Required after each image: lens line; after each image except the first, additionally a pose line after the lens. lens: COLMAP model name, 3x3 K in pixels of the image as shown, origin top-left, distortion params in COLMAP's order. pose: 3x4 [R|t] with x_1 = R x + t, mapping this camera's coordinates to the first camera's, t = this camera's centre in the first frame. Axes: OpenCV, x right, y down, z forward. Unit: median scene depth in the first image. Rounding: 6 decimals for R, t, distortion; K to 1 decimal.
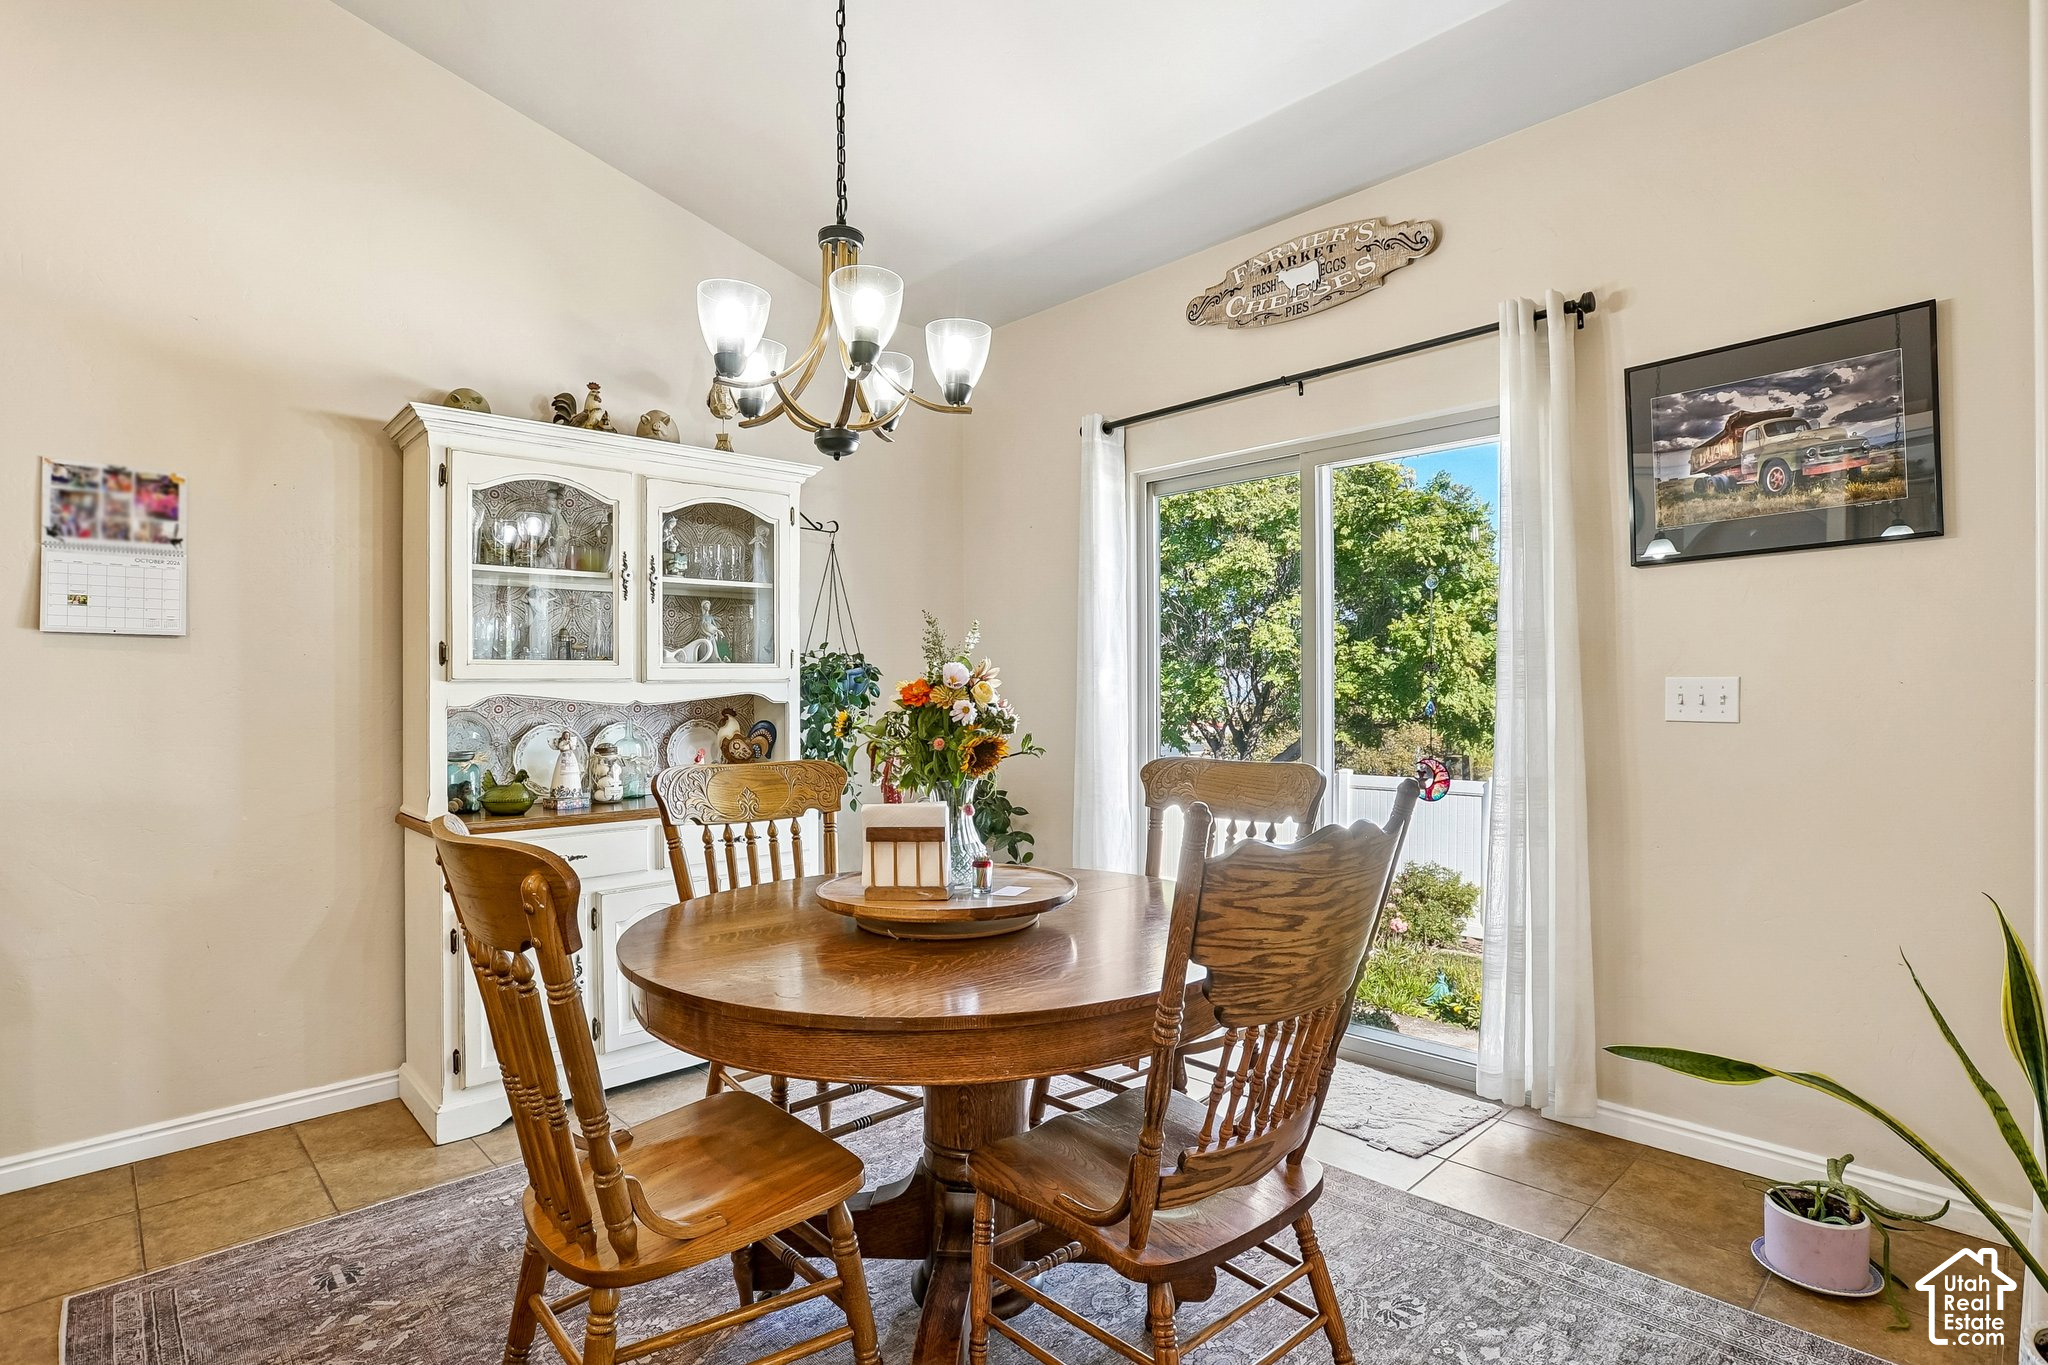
lens RADIAL K [[1031.5, 0, 1032.3], [0, 1031.5, 688.4], [0, 0, 1]] dist [-0.030379, 0.012002]
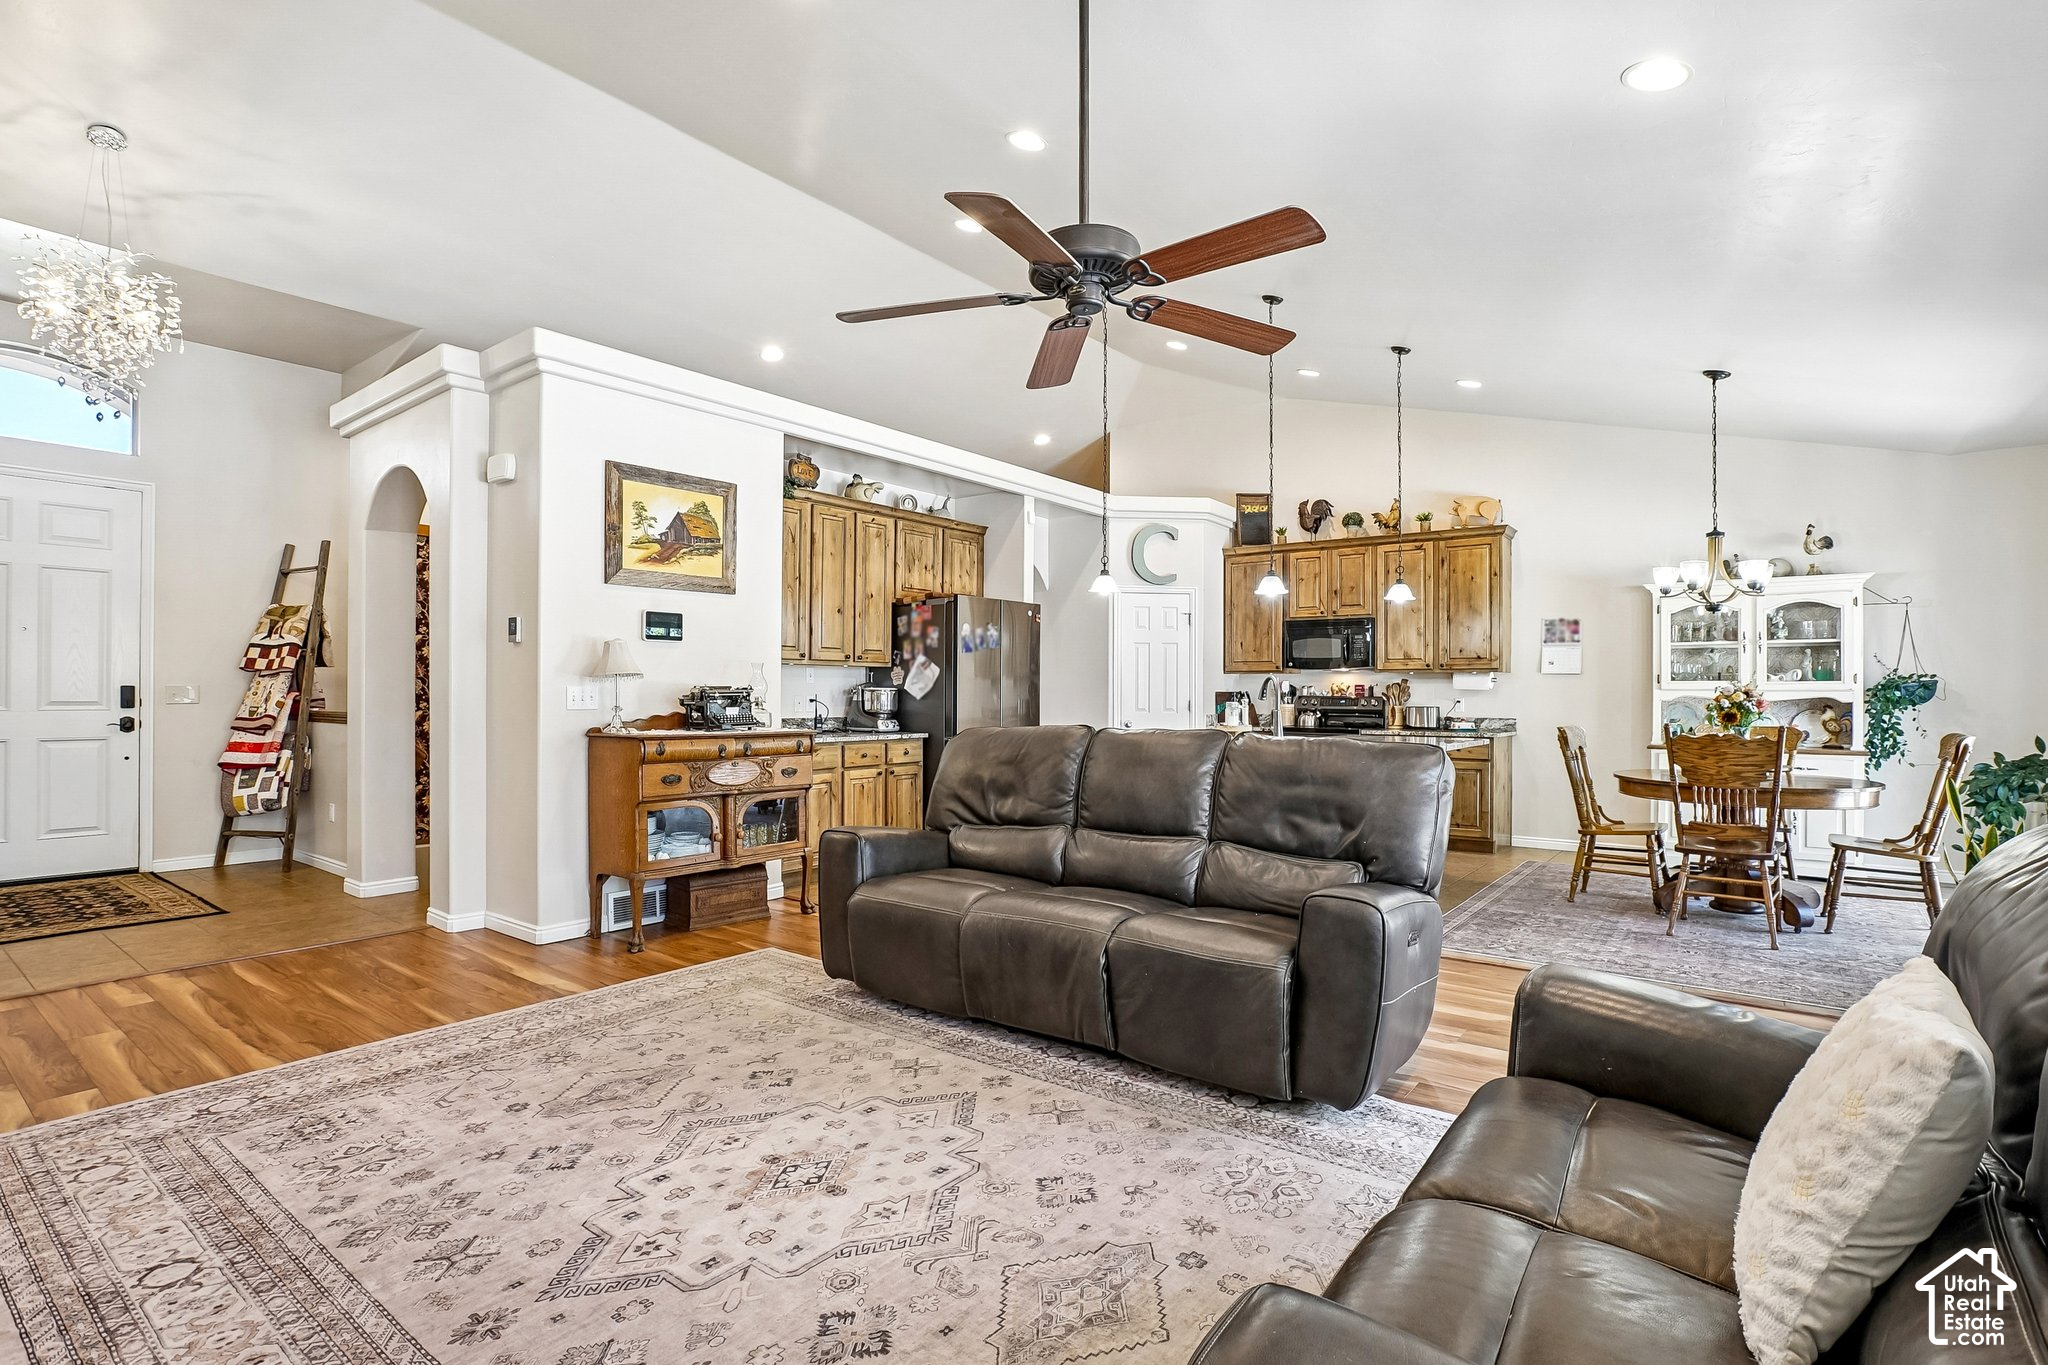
lens RADIAL K [[992.4, 0, 1034.9], [0, 992.4, 683.7], [0, 0, 1]] dist [-0.030028, 0.010490]
pose [[0.145993, 0.003660, -0.989279, 1.693725], [-0.005824, 0.999979, 0.002840, -0.021518], [0.989268, 0.005347, 0.146011, -0.940163]]
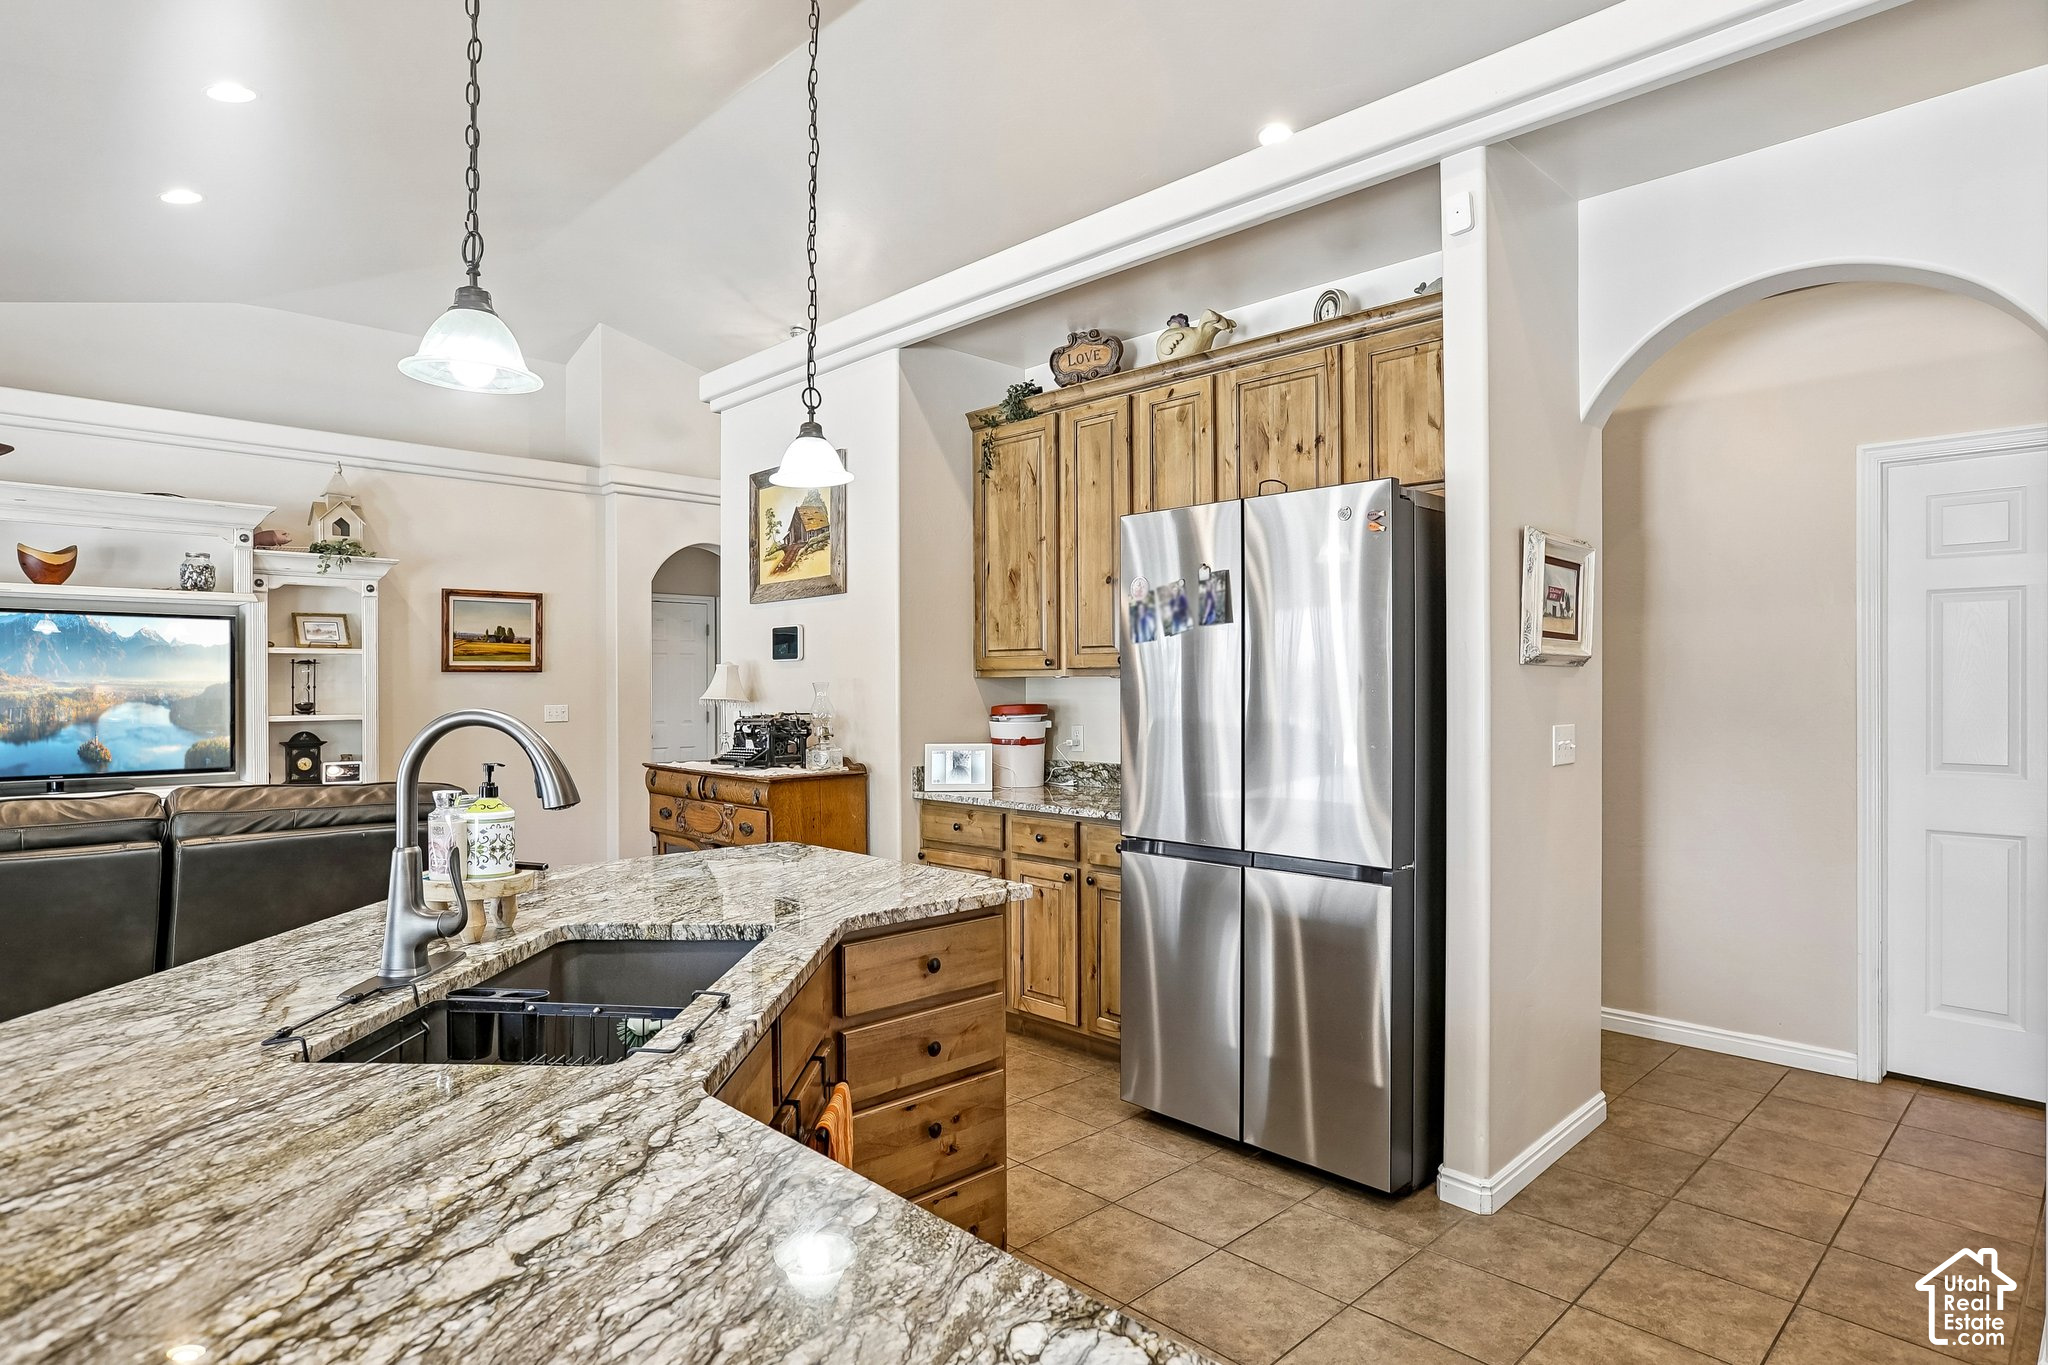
lens RADIAL K [[1121.6, 0, 1031.6], [0, 1121.6, 686.3], [0, 0, 1]] dist [-0.027104, 0.013979]
pose [[-0.999932, 0.011610, 0.001362, -0.712469], [0.011609, 0.999932, -0.000839, -0.043576], [-0.001372, -0.000823, -0.999999, 0.514749]]
